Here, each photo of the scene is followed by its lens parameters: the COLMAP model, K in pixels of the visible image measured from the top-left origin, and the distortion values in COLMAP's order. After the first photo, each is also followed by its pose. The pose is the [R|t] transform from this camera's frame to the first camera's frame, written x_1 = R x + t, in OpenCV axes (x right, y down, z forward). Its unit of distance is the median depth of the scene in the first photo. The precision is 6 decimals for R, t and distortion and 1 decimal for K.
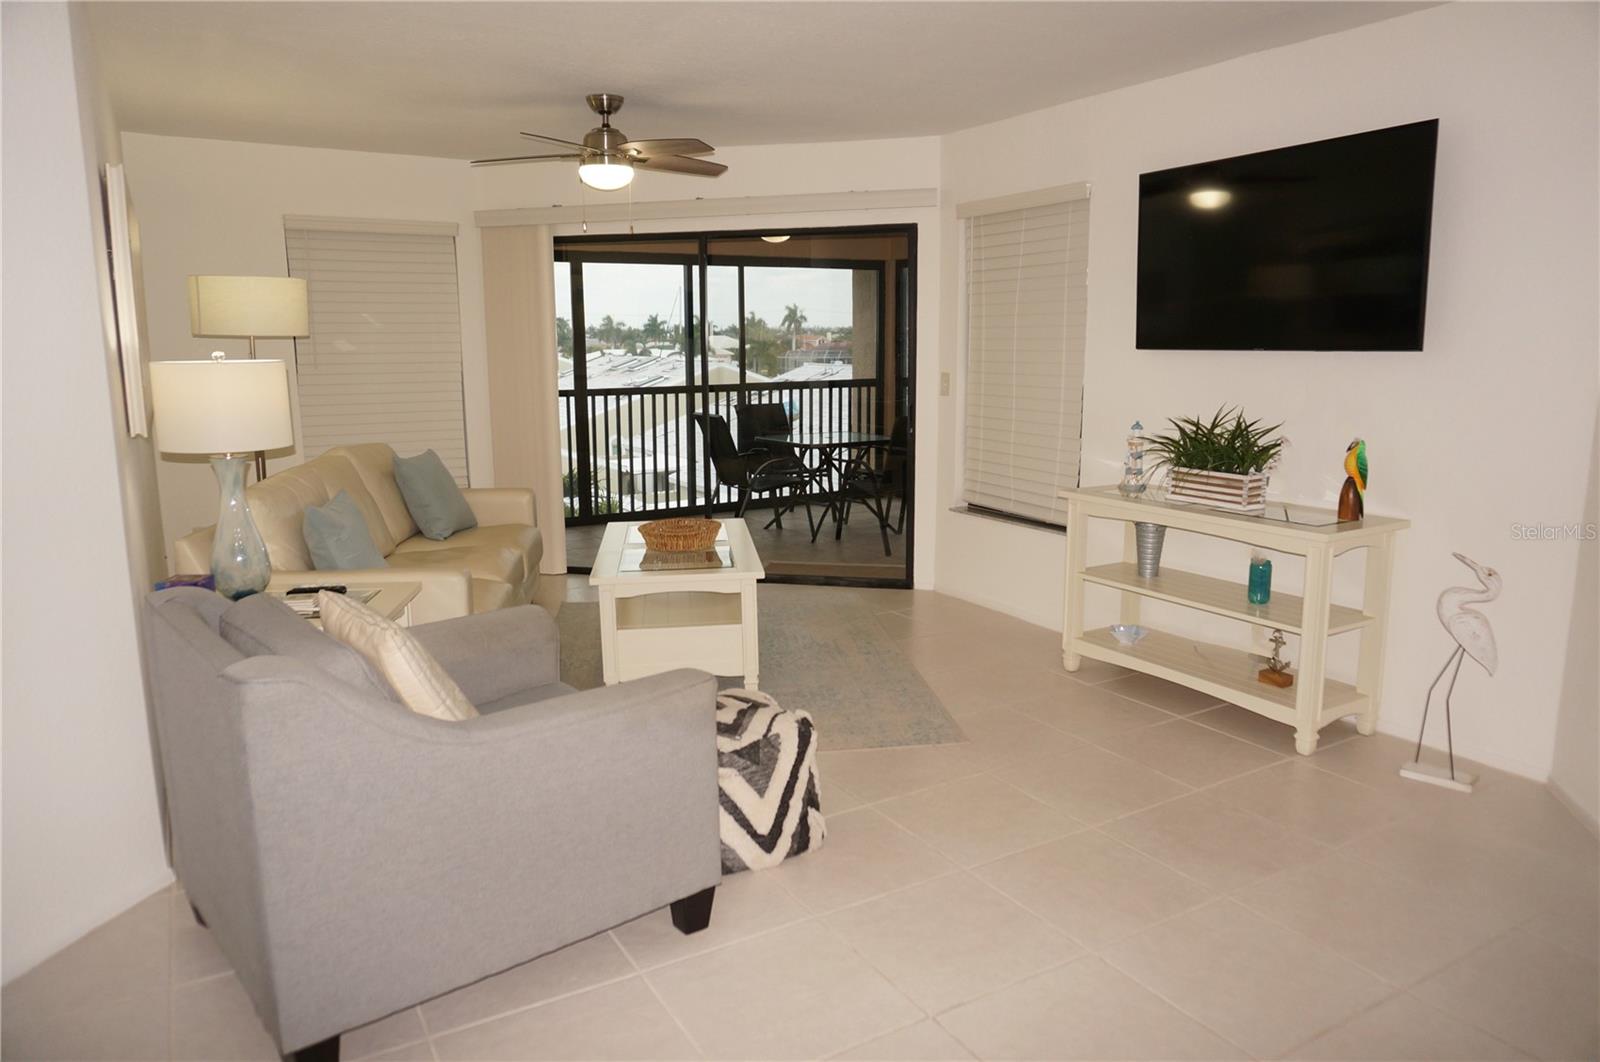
lens RADIAL K [[1072.4, 0, 804.9], [0, 1072.4, 531.8], [0, 0, 1]] dist [-0.038836, 0.029397]
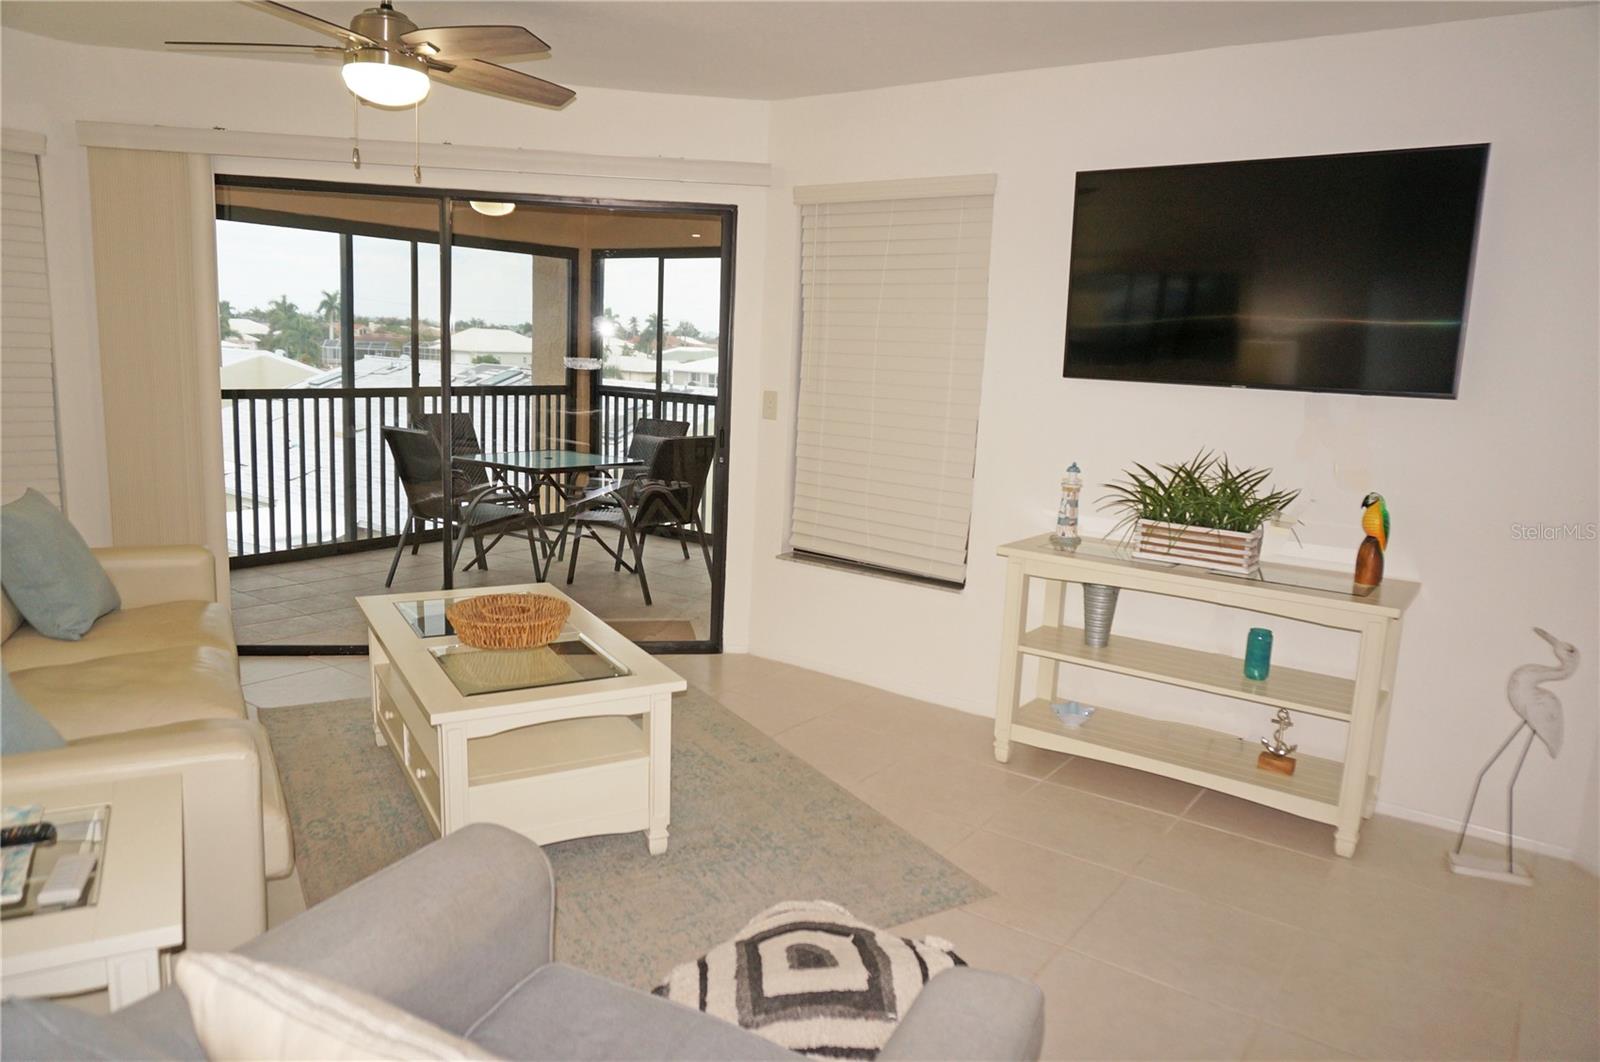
lens RADIAL K [[1072.4, 0, 803.9], [0, 1072.4, 536.9], [0, 0, 1]] dist [-0.038836, 0.029397]
pose [[0.916864, -0.021699, 0.398610, -0.218844], [0.019809, 0.999765, 0.008860, -0.054397], [-0.398709, -0.000227, 0.917078, 0.296692]]
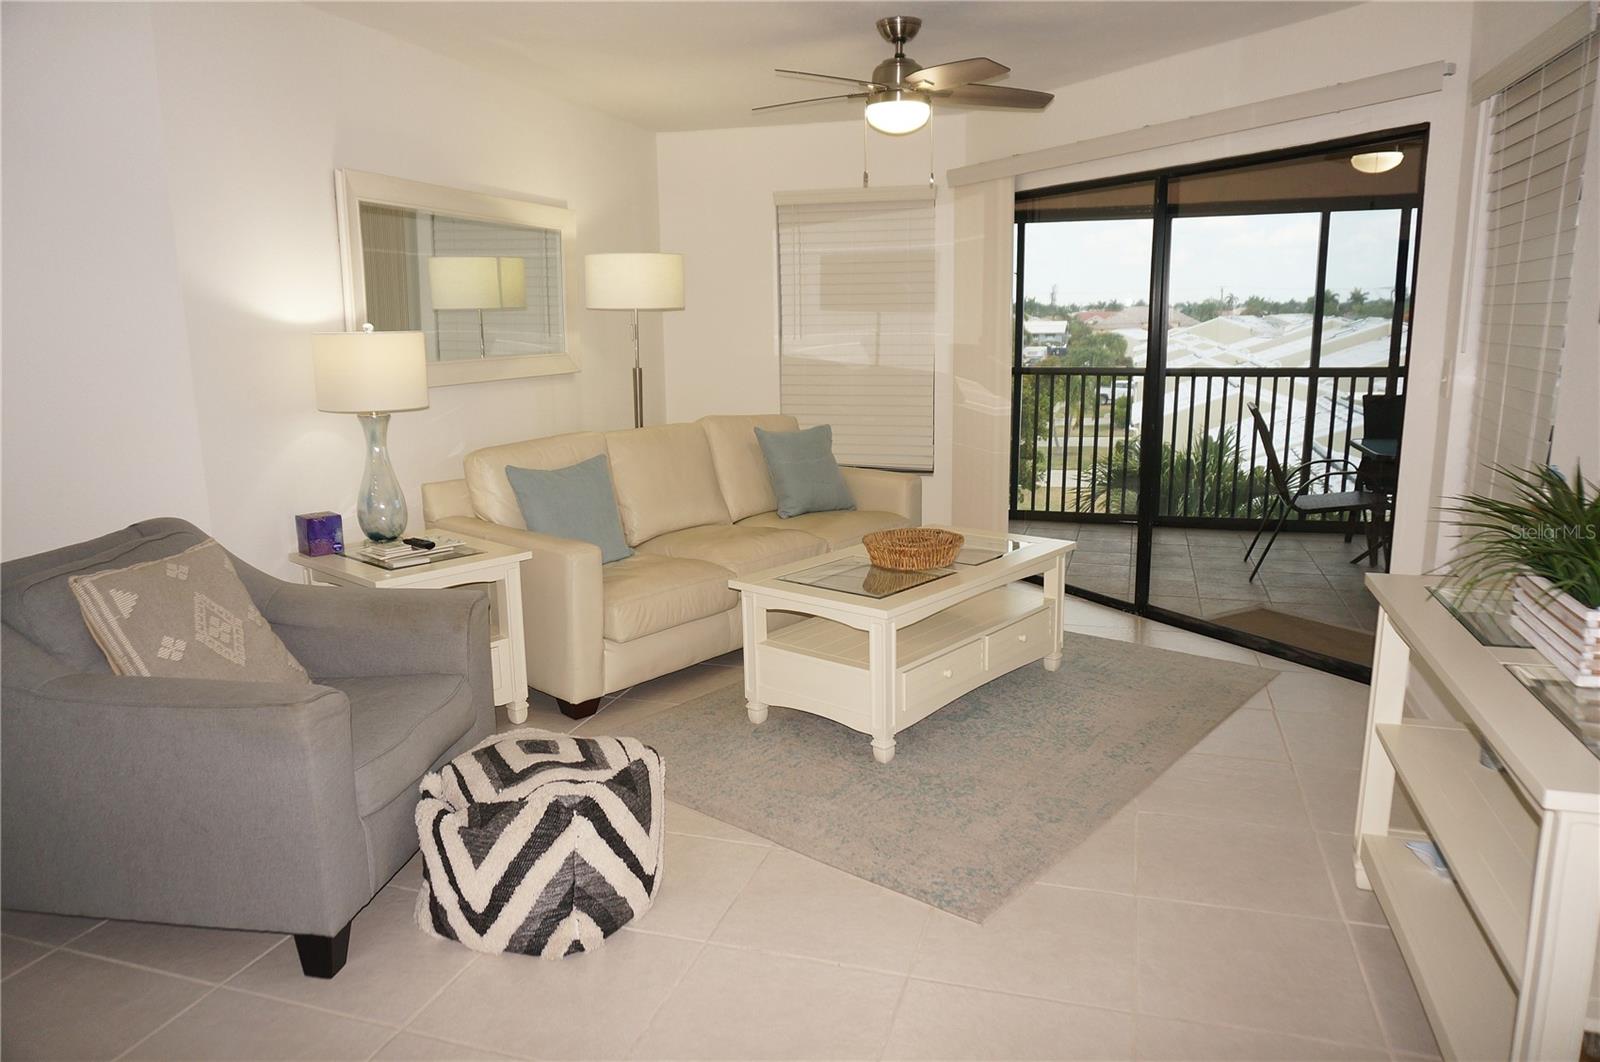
lens RADIAL K [[1072.4, 0, 791.0], [0, 1072.4, 532.5], [0, 0, 1]] dist [-0.038836, 0.029397]
pose [[0.665325, 0.144575, -0.732421, 0.428689], [-0.123271, 0.988878, 0.083220, -0.067021], [0.736307, 0.034918, 0.675746, 0.379287]]
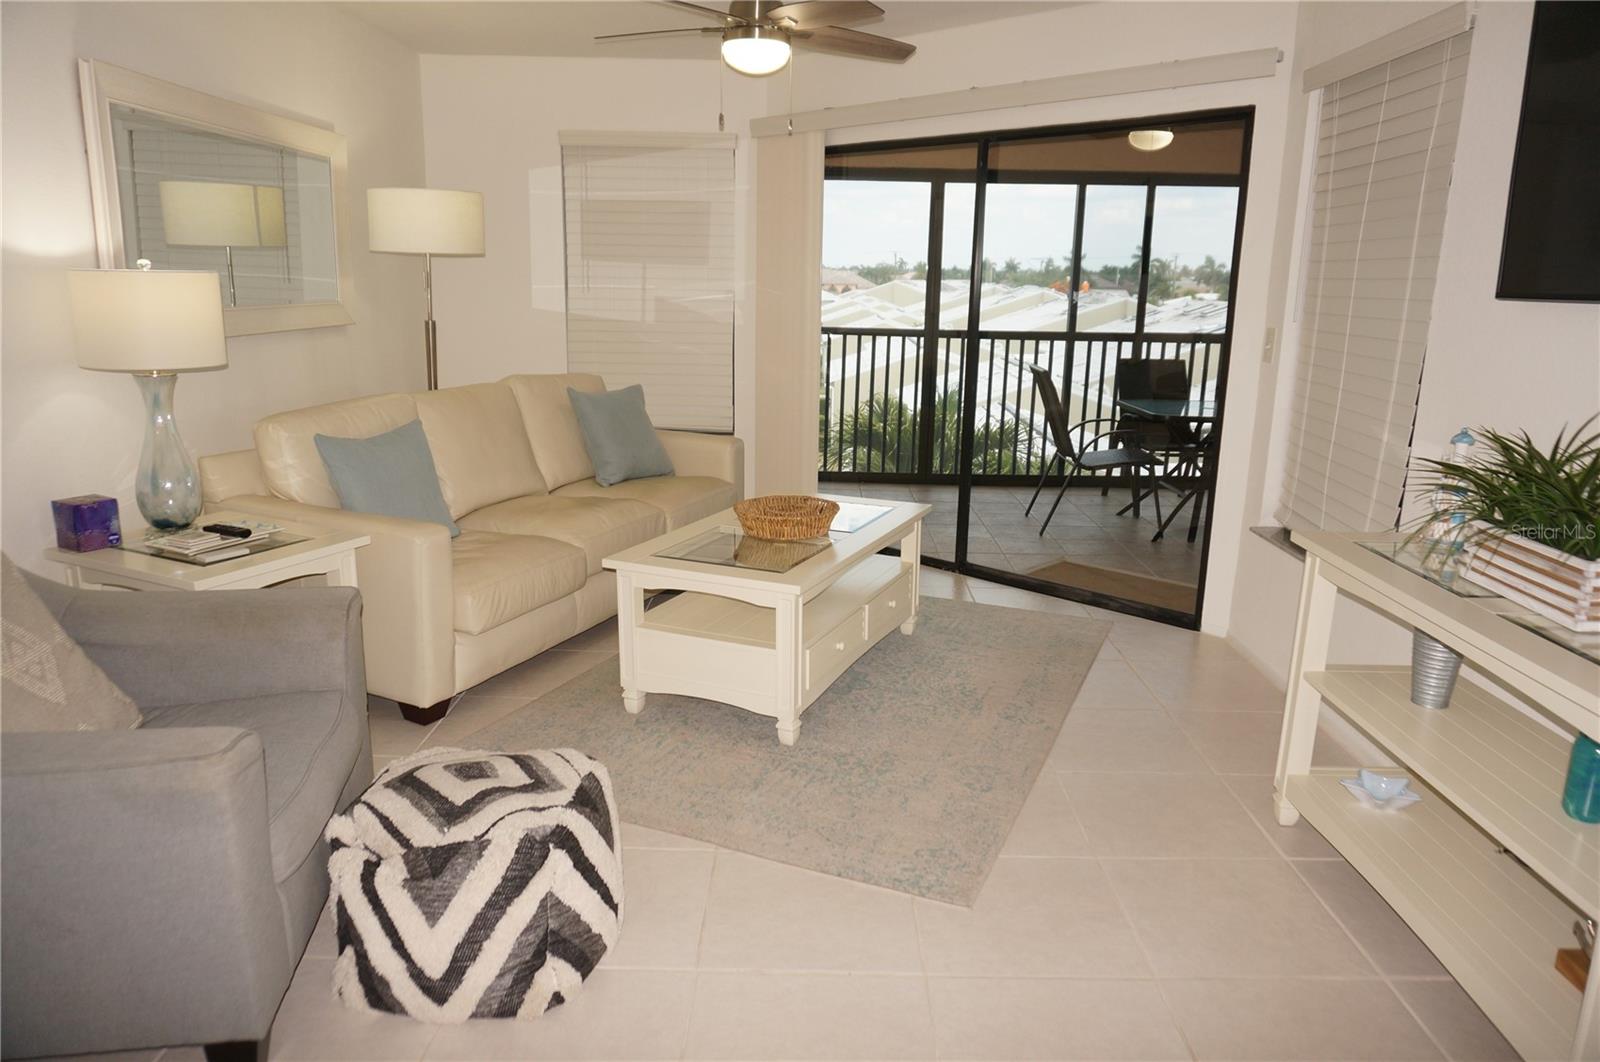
lens RADIAL K [[1072.4, 0, 798.6], [0, 1072.4, 535.2], [0, 0, 1]] dist [-0.038836, 0.029397]
pose [[0.852830, 0.145700, -0.501450, 0.290518], [-0.117041, 0.989188, 0.088362, -0.054882], [0.508903, -0.016668, 0.860663, 0.332122]]
